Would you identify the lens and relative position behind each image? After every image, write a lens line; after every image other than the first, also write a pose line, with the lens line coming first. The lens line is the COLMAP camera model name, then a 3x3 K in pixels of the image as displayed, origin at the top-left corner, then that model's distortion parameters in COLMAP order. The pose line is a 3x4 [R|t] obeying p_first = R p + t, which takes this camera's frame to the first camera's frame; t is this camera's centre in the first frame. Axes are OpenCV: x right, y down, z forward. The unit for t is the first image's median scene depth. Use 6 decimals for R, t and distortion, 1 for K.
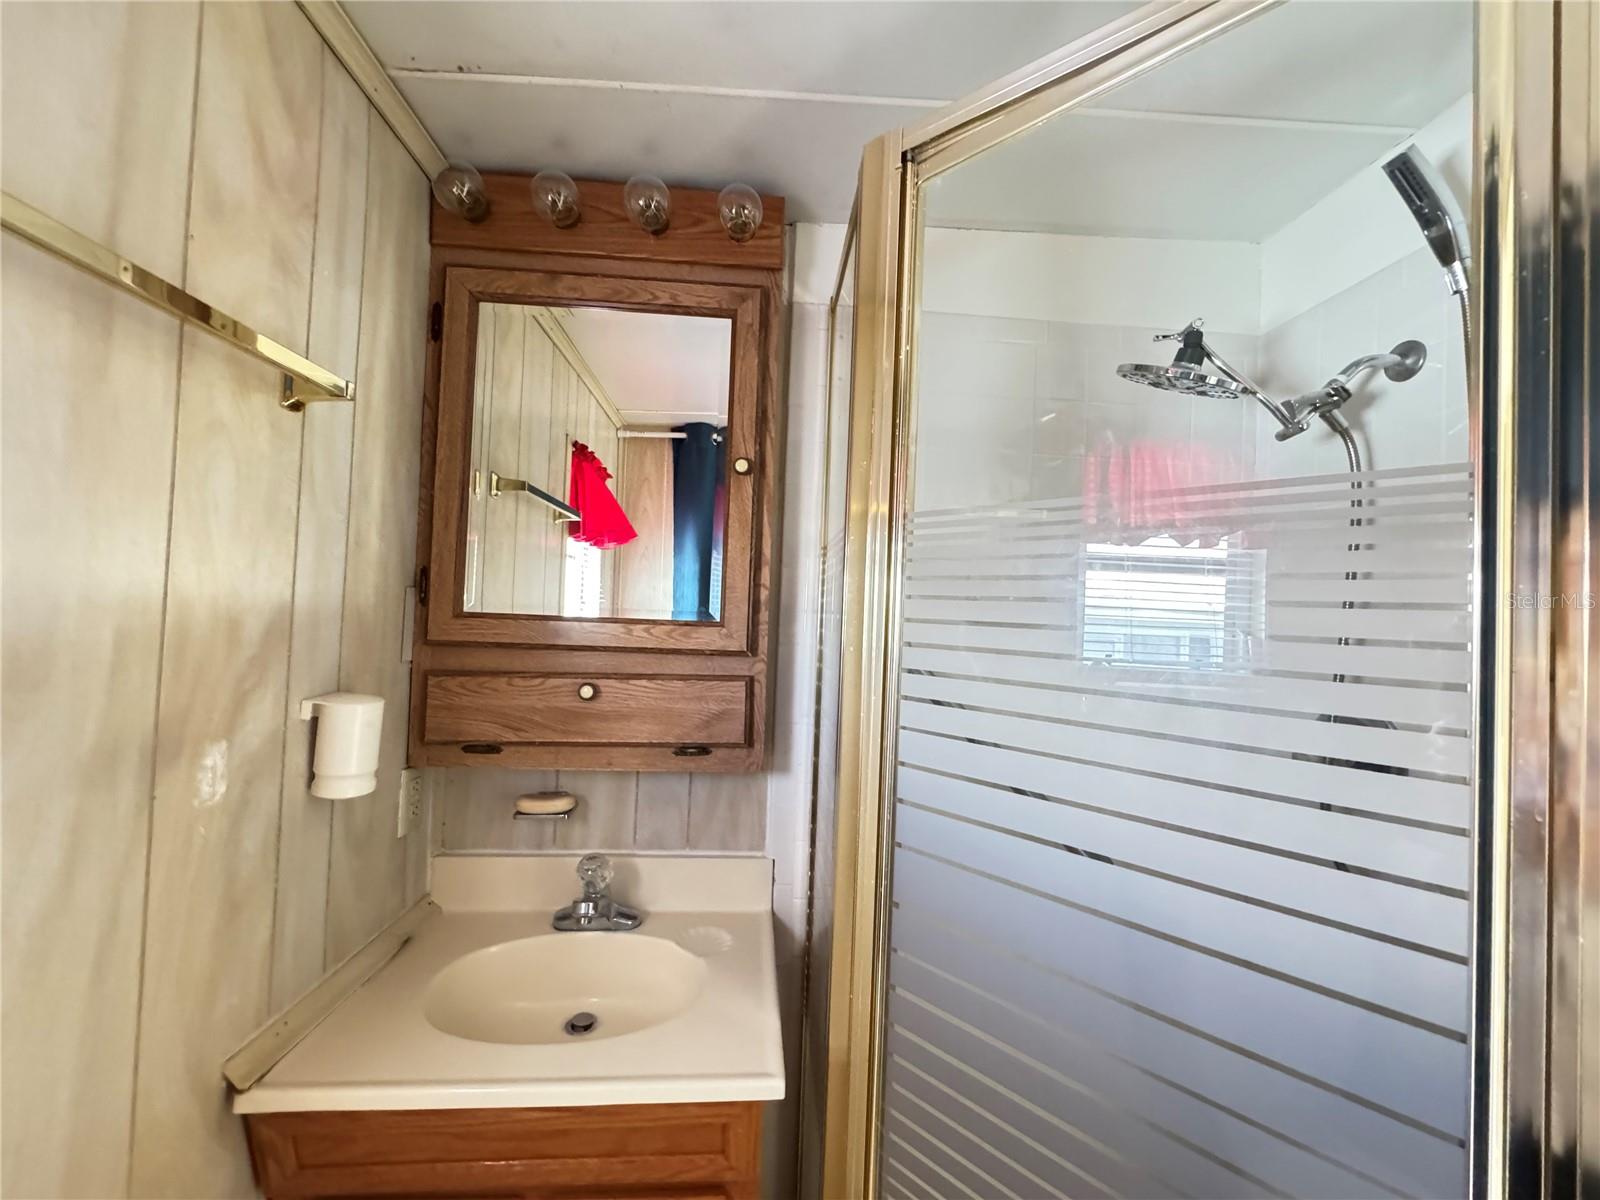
lens RADIAL K [[643.5, 0, 800.5], [0, 643.5, 601.1], [0, 0, 1]] dist [-0.004568, 0.000635]
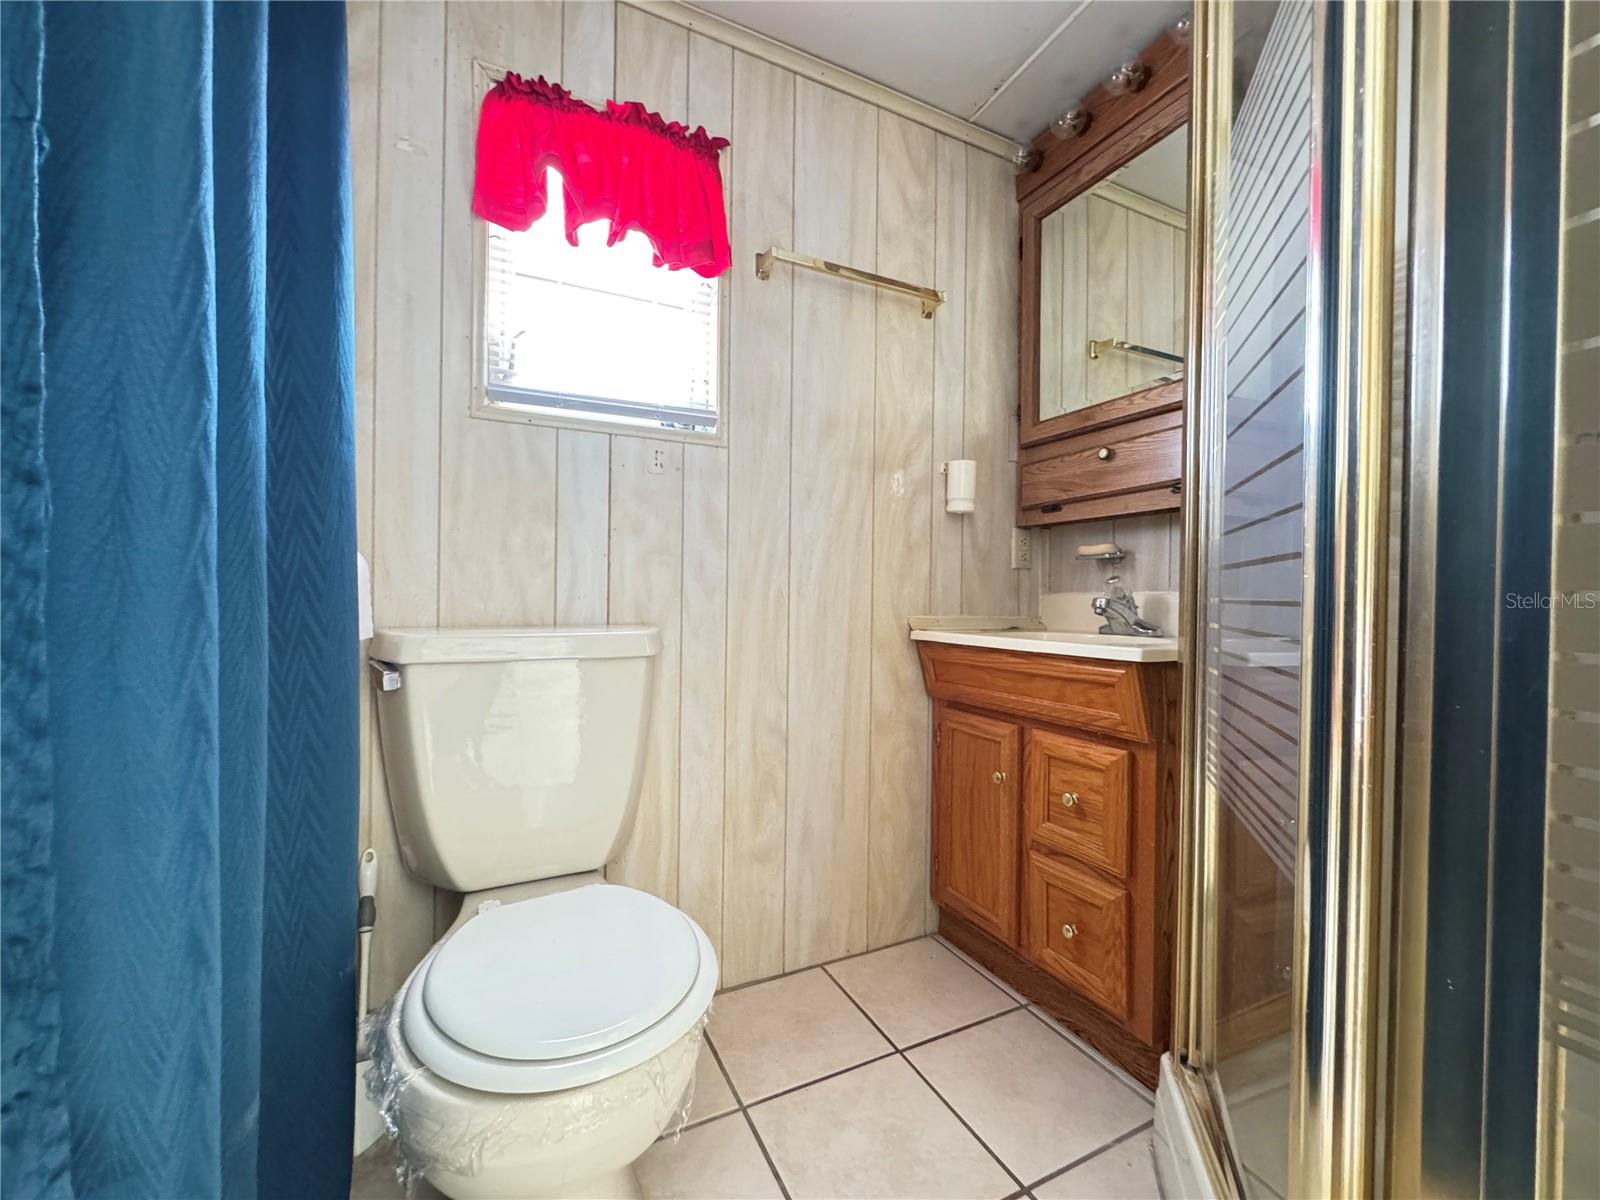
lens RADIAL K [[643.5, 0, 801.9], [0, 643.5, 600.2], [0, 0, 1]] dist [-0.004568, 0.000635]
pose [[0.383429, -0.025645, -0.923214, 0.849619], [0.022947, 0.999570, -0.018235, 0.577199], [0.923285, -0.014193, 0.383853, -0.165265]]
